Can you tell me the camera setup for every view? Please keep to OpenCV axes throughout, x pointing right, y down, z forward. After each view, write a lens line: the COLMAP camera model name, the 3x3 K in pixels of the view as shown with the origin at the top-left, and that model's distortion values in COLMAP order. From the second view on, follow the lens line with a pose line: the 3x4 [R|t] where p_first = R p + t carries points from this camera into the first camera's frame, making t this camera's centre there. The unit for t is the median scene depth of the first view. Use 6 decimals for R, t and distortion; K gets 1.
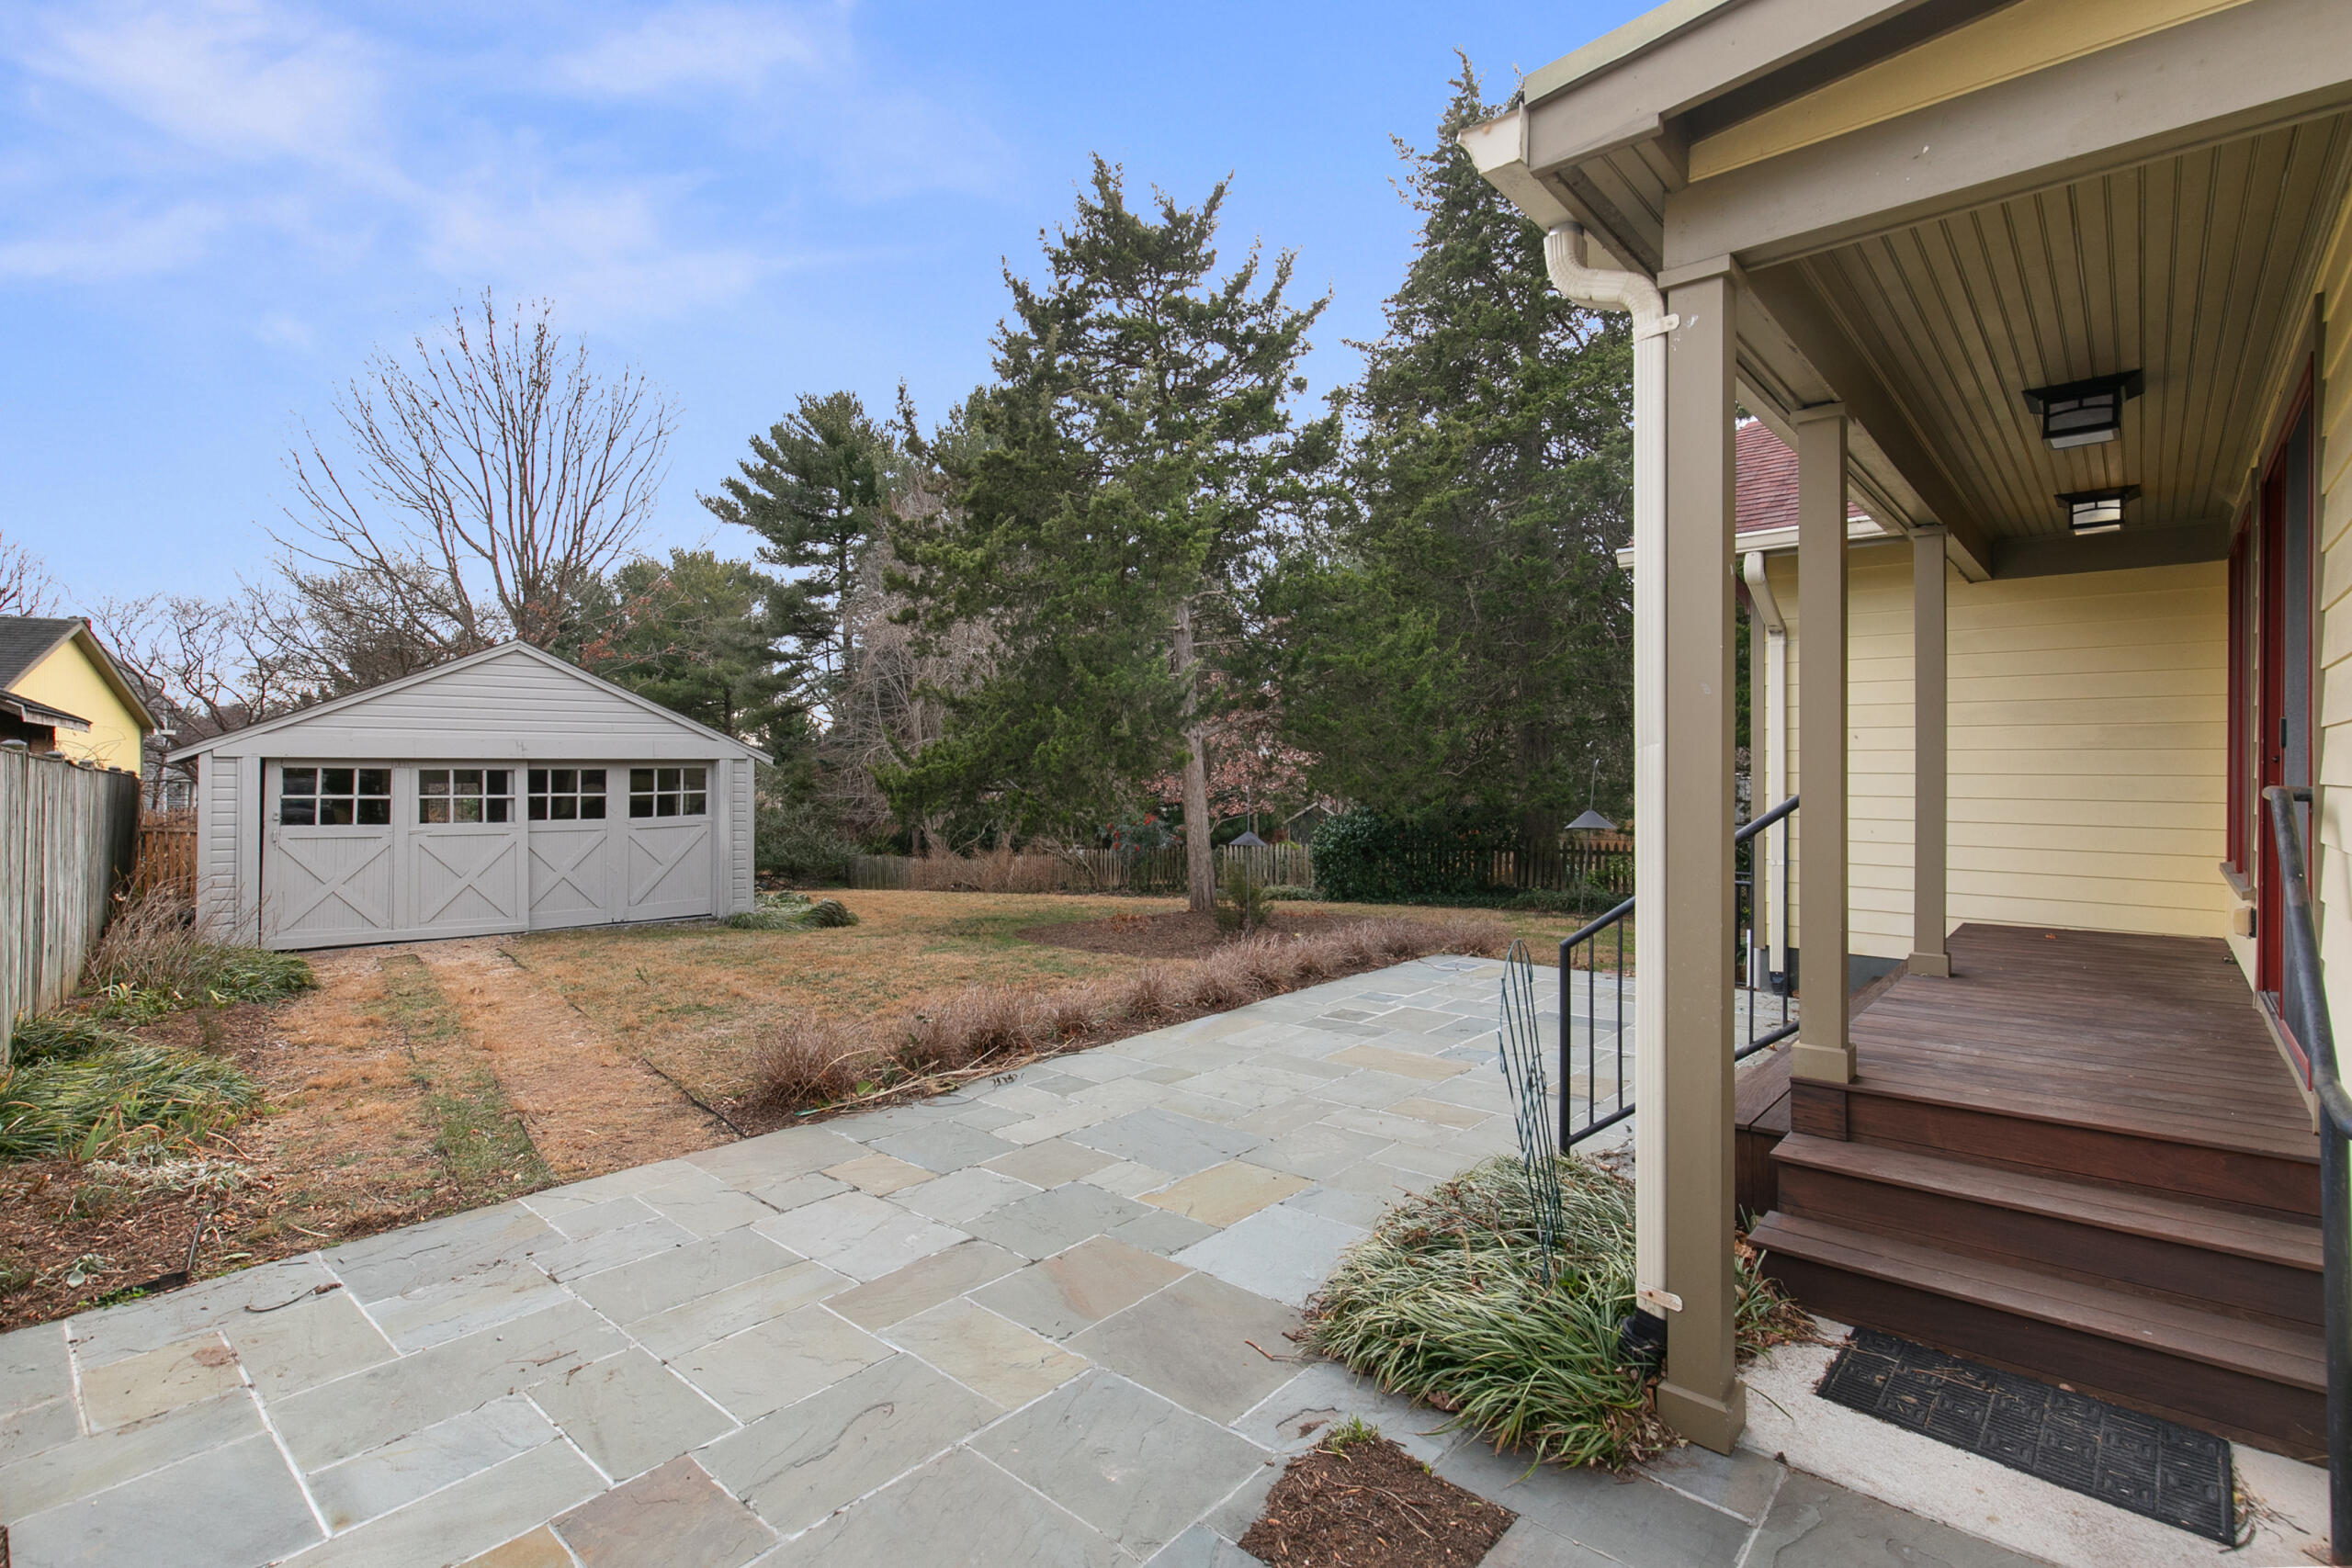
lens RADIAL K [[1052.1, 0, 1198.9], [0, 1052.1, 767.2], [0, 0, 1]] dist [0.001589, 0.000460]
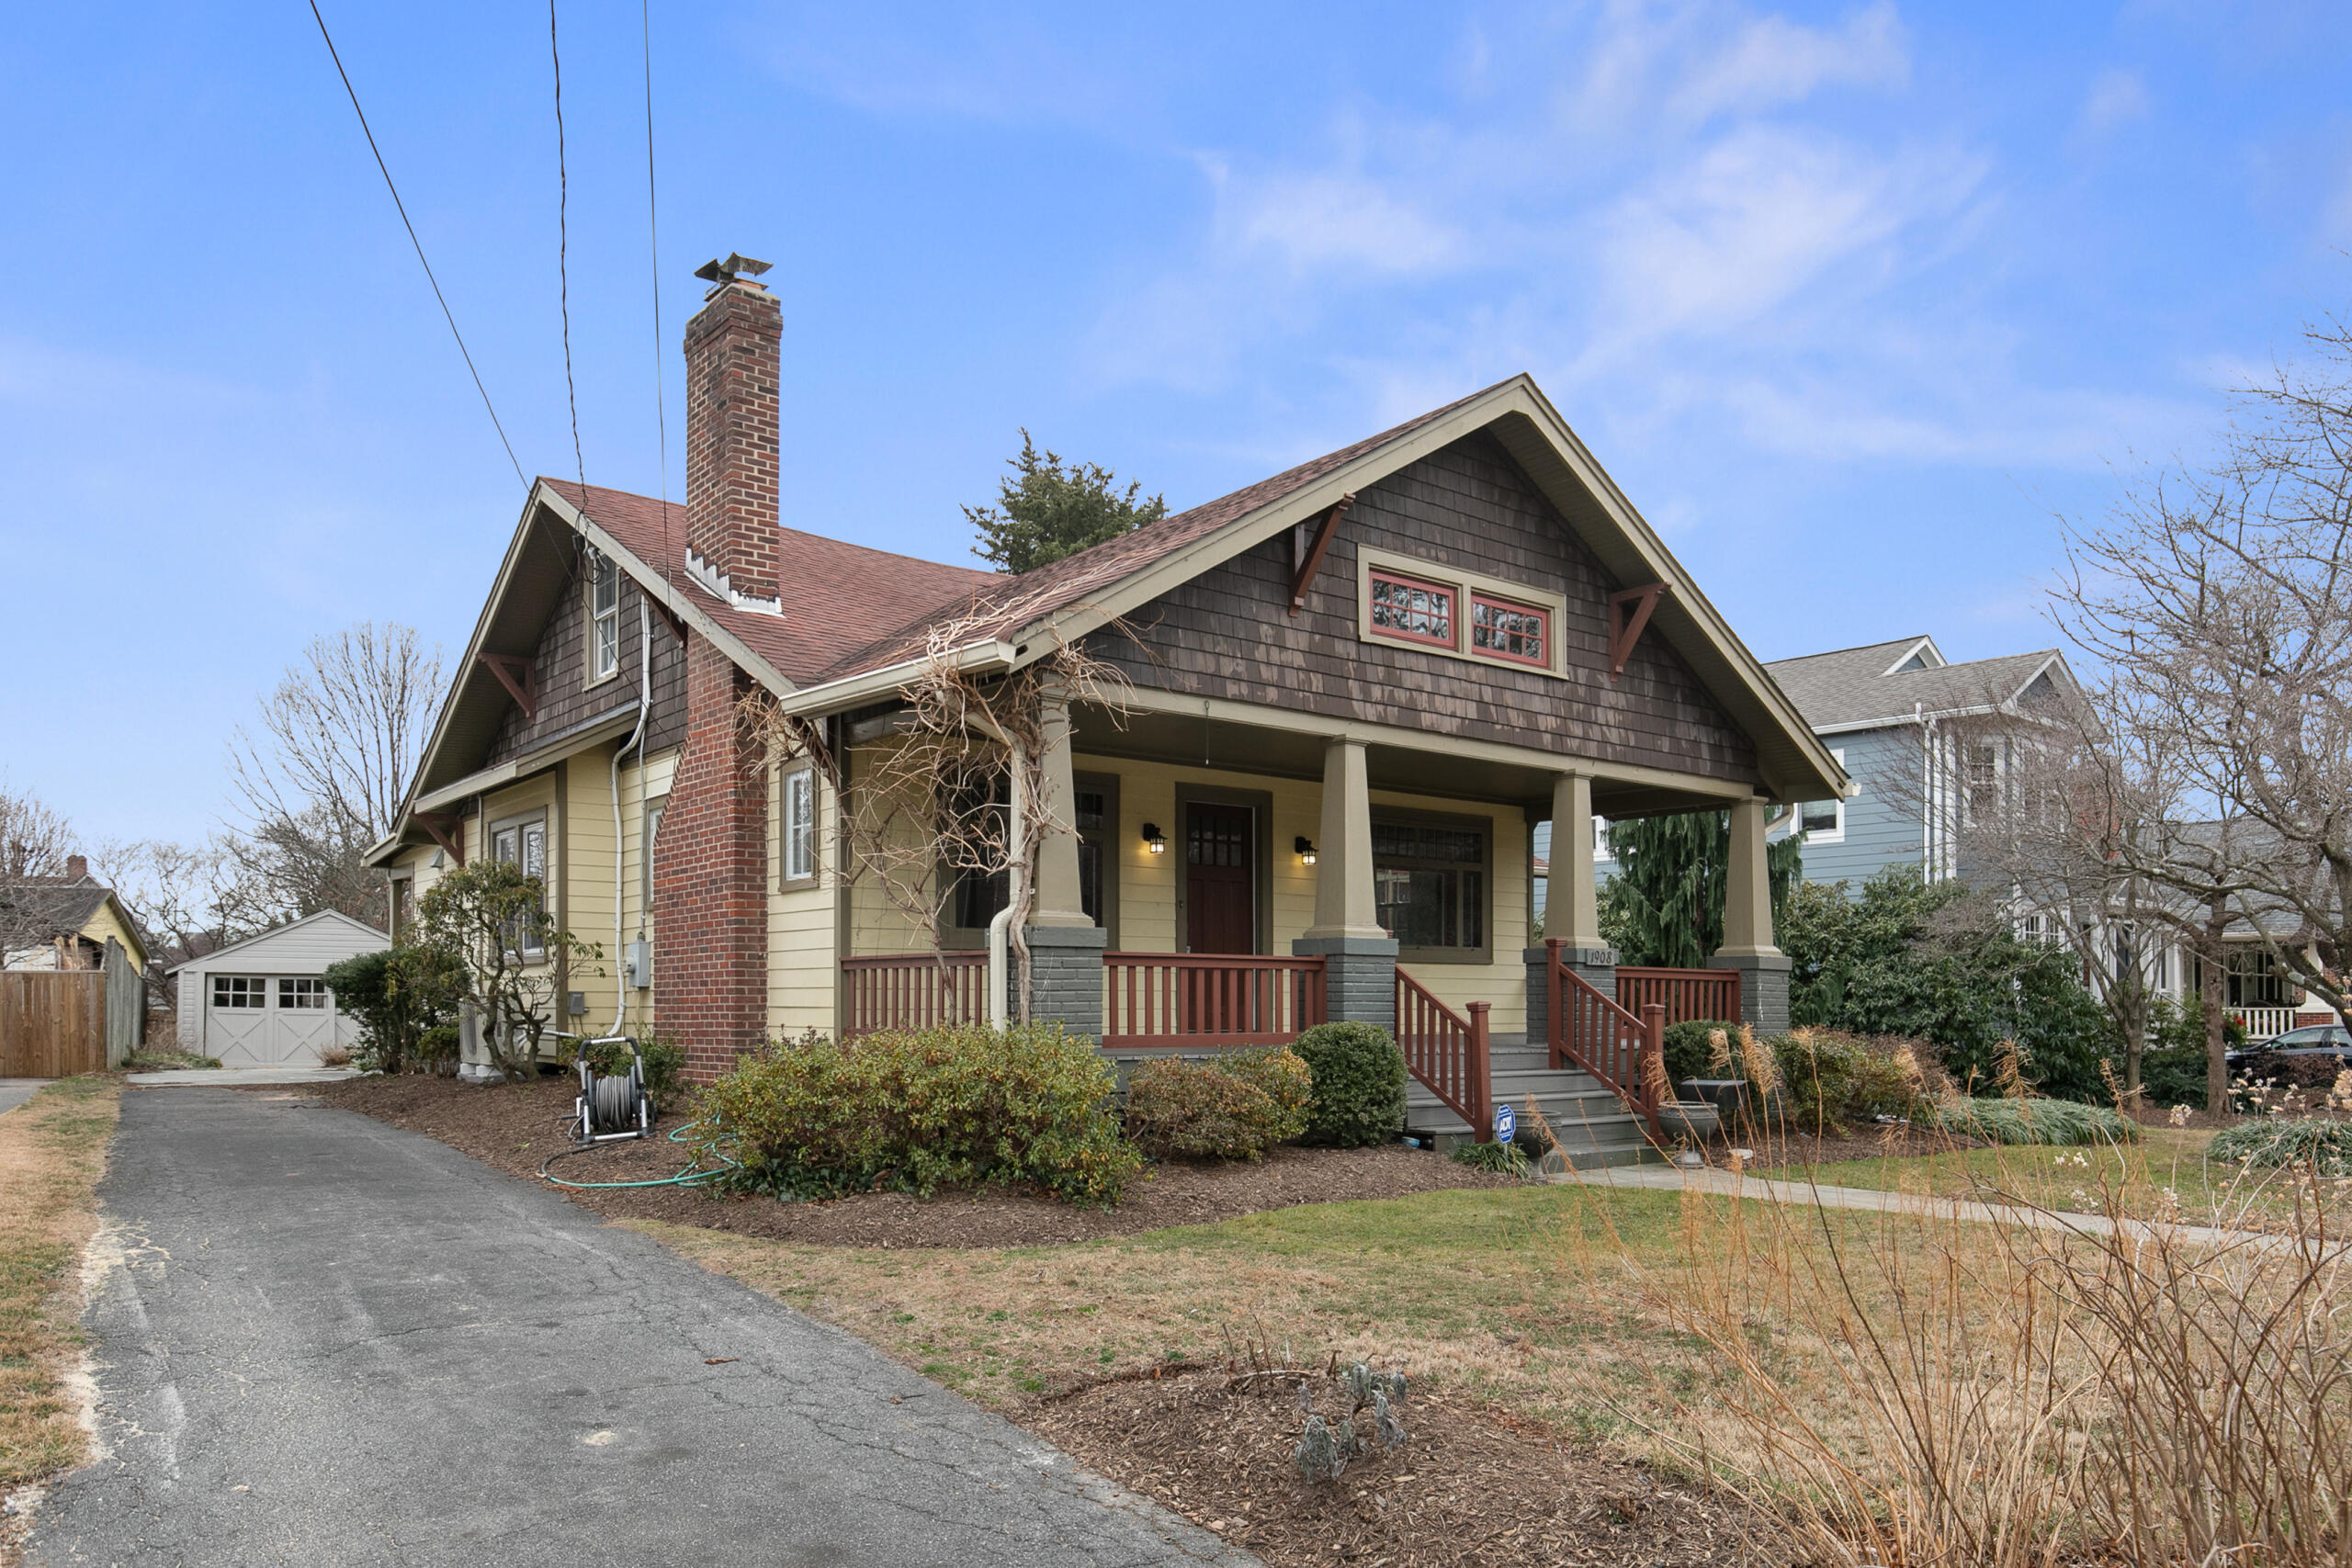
lens RADIAL K [[1384.3, 0, 1062.8], [0, 1384.3, 963.1], [0, 0, 1]] dist [0.003933, 0.006509]
pose [[0.982582, -0.006189, -0.185725, 1.042409], [0.001234, 0.999641, -0.026781, 0.039533], [0.185824, 0.026086, 0.982237, -1.118332]]
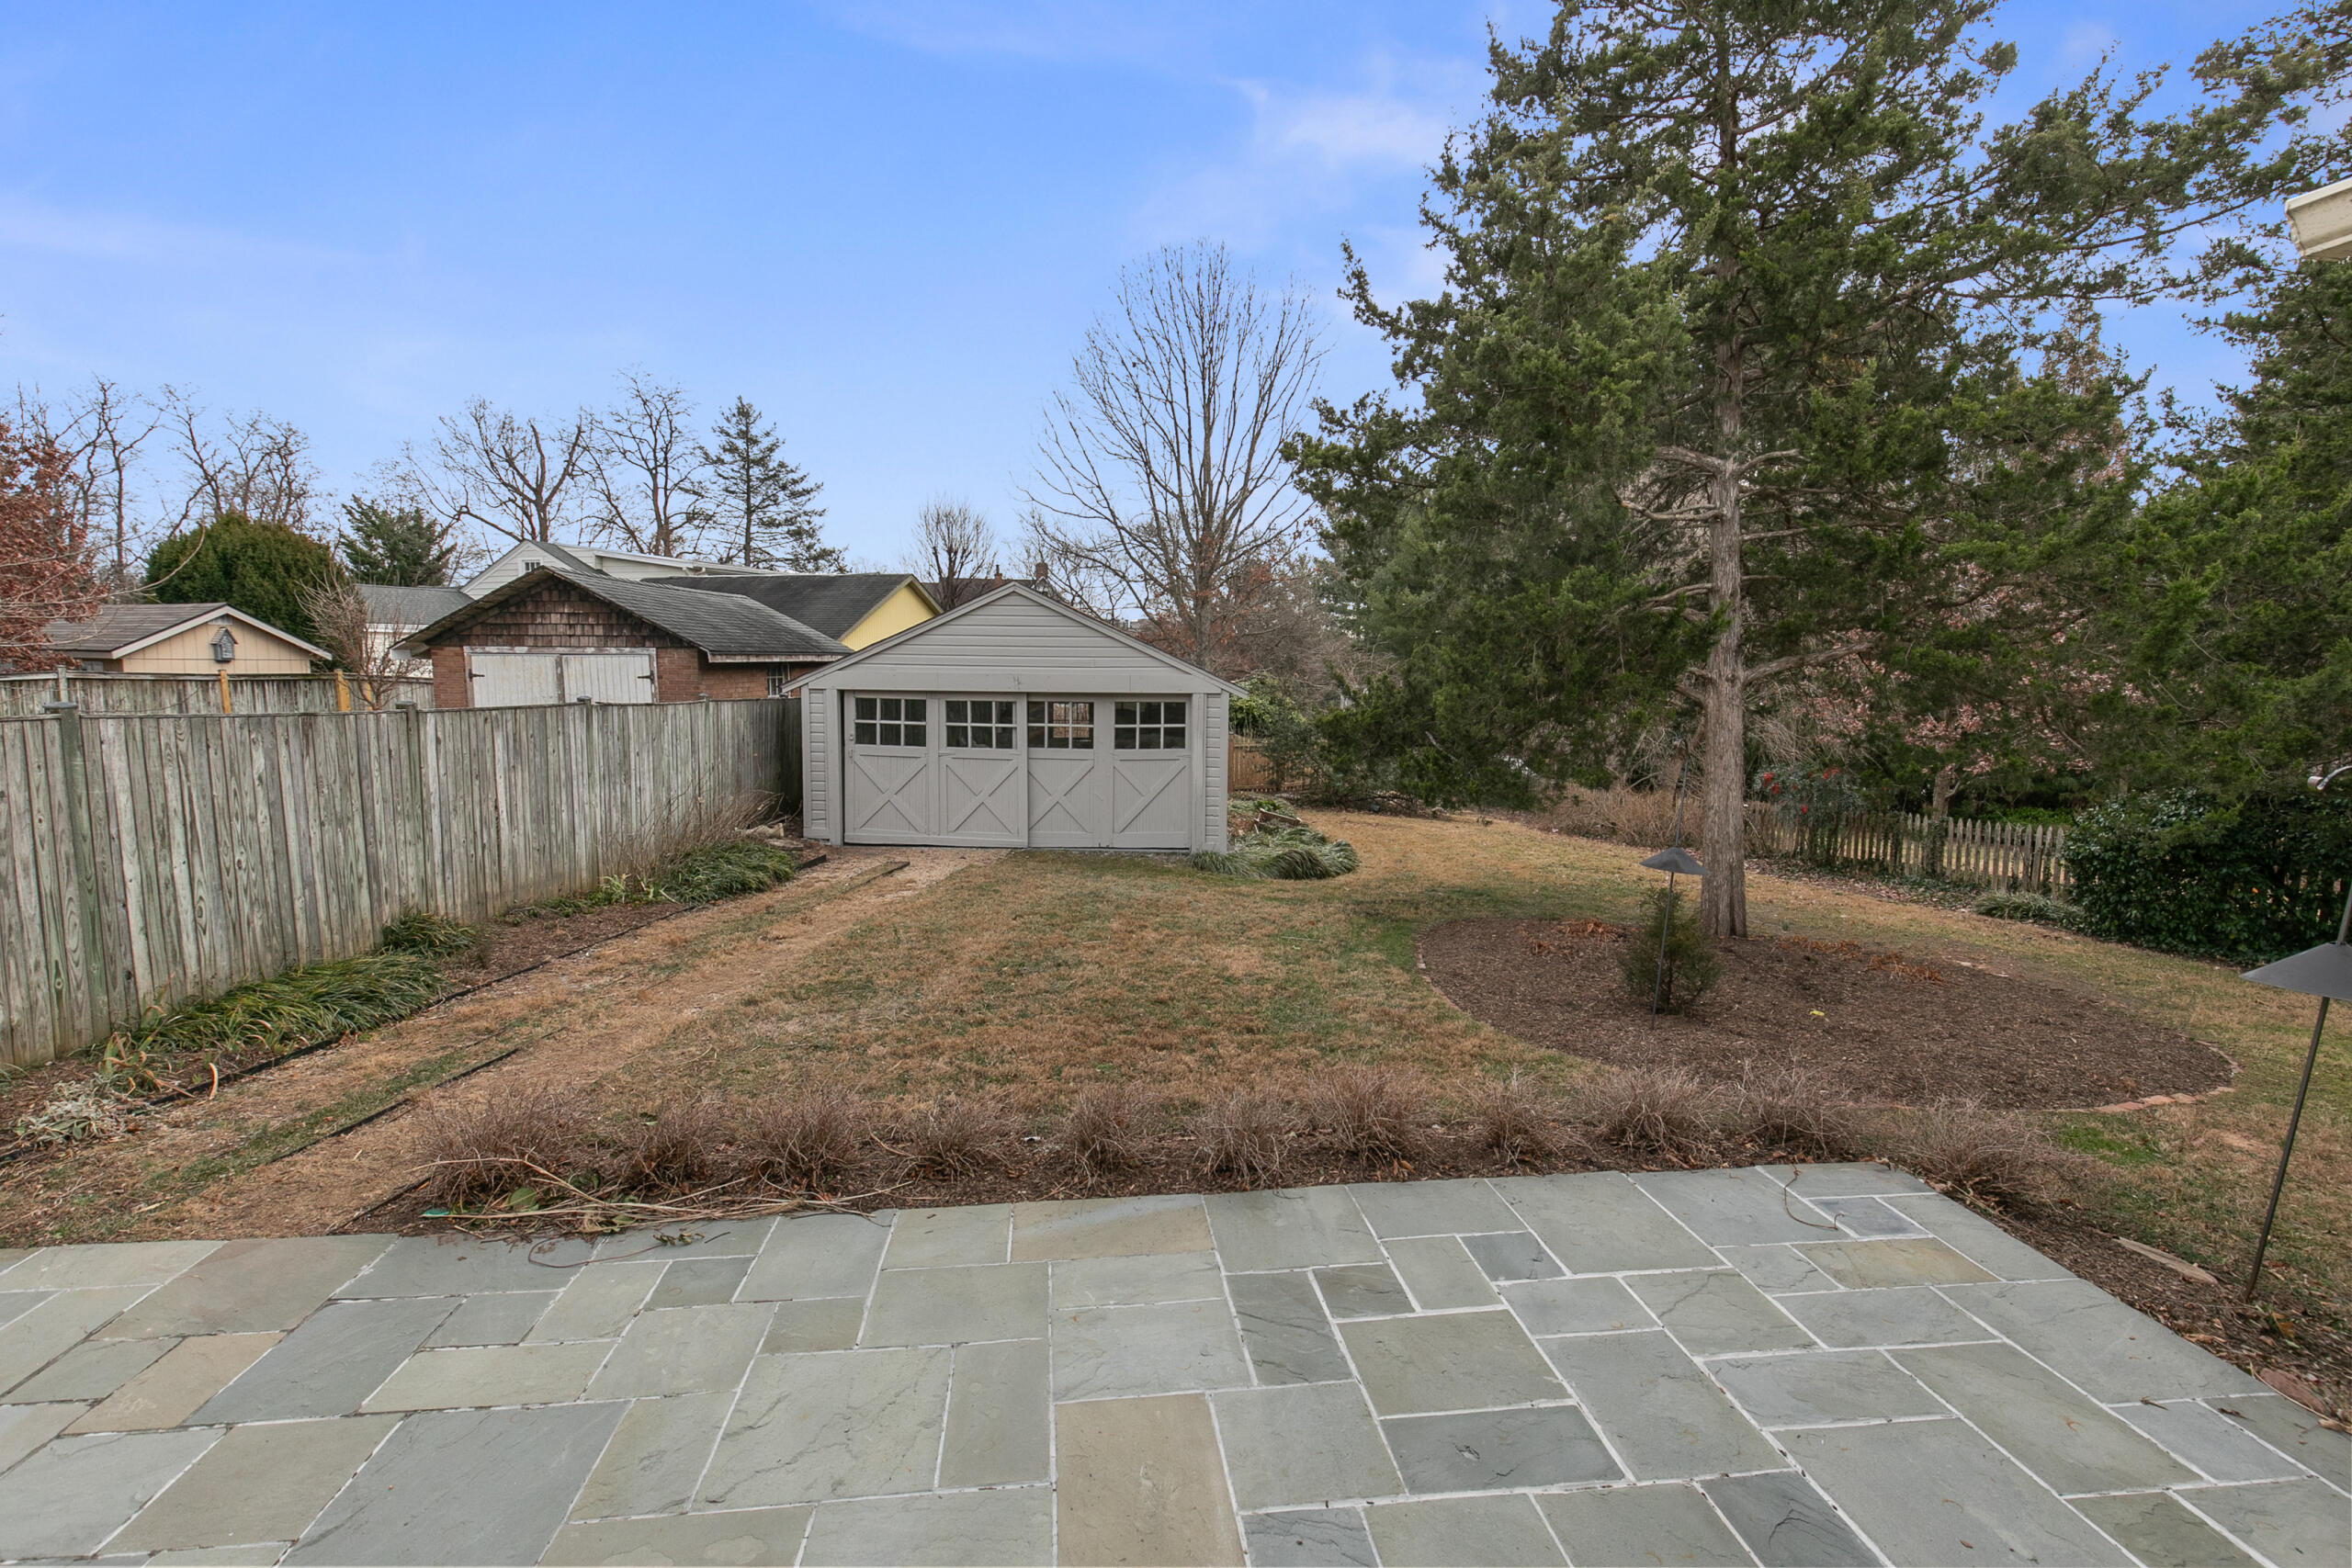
lens RADIAL K [[1052.1, 0, 1174.3], [0, 1052.1, 782.9], [0, 0, 1]] dist [0.001589, 0.000460]
pose [[0.742263, 0.083887, -0.664837, 0.205405], [-0.013222, 0.993774, 0.110629, -0.036493], [0.669978, -0.073326, 0.738751, 0.293647]]
